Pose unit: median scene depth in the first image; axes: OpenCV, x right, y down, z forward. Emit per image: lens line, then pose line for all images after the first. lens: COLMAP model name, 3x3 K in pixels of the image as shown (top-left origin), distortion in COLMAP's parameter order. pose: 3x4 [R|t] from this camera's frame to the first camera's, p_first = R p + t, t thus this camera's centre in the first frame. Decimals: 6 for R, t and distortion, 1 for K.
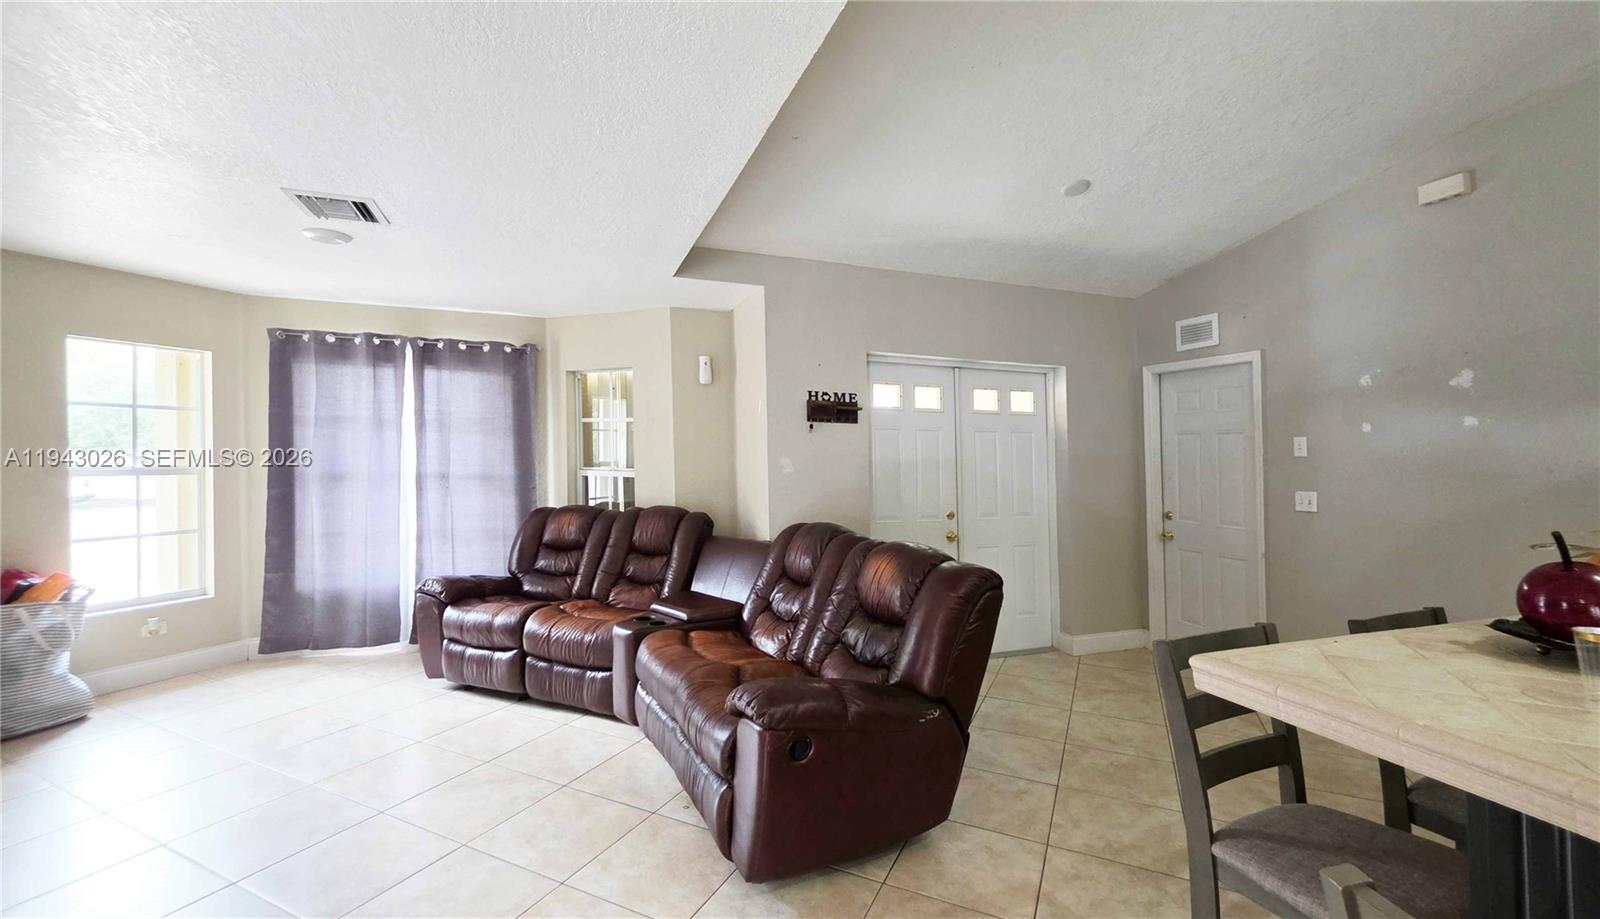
lens RADIAL K [[651.9, 0, 794.9], [0, 651.9, 466.4], [0, 0, 1]] dist [0.001582, -0.000067]
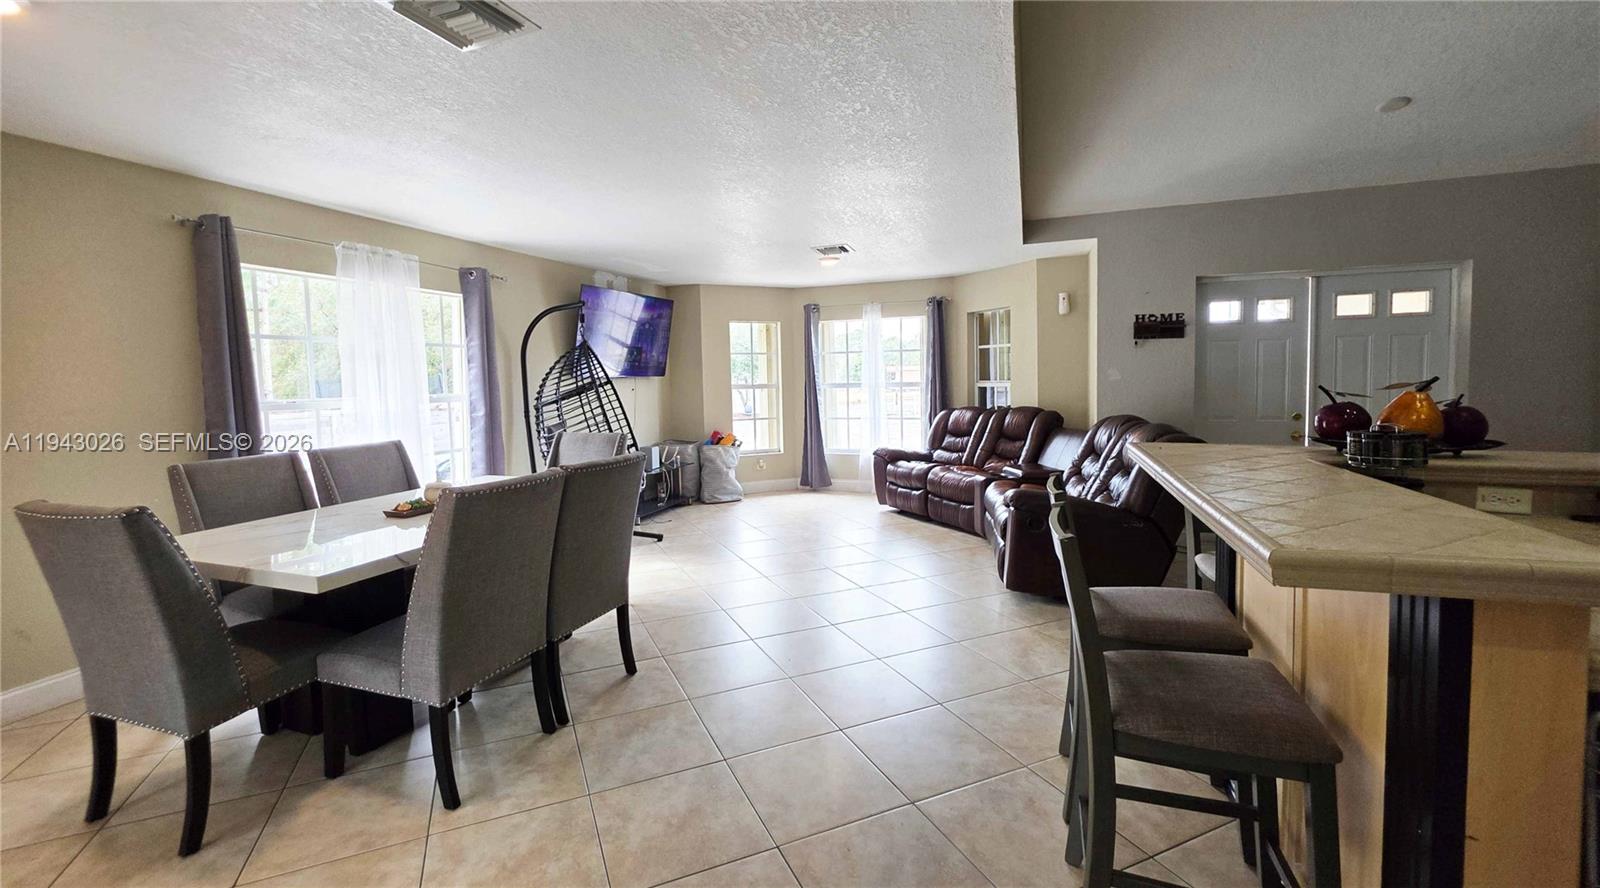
lens RADIAL K [[634.1, 0, 779.8], [0, 634.1, 426.4], [0, 0, 1]] dist [-0.000699, -0.000121]
pose [[0.756120, 0.024911, -0.653959, 0.307217], [0.014532, 0.998390, 0.054834, 0.023646], [0.654272, -0.050964, 0.754540, -0.396750]]
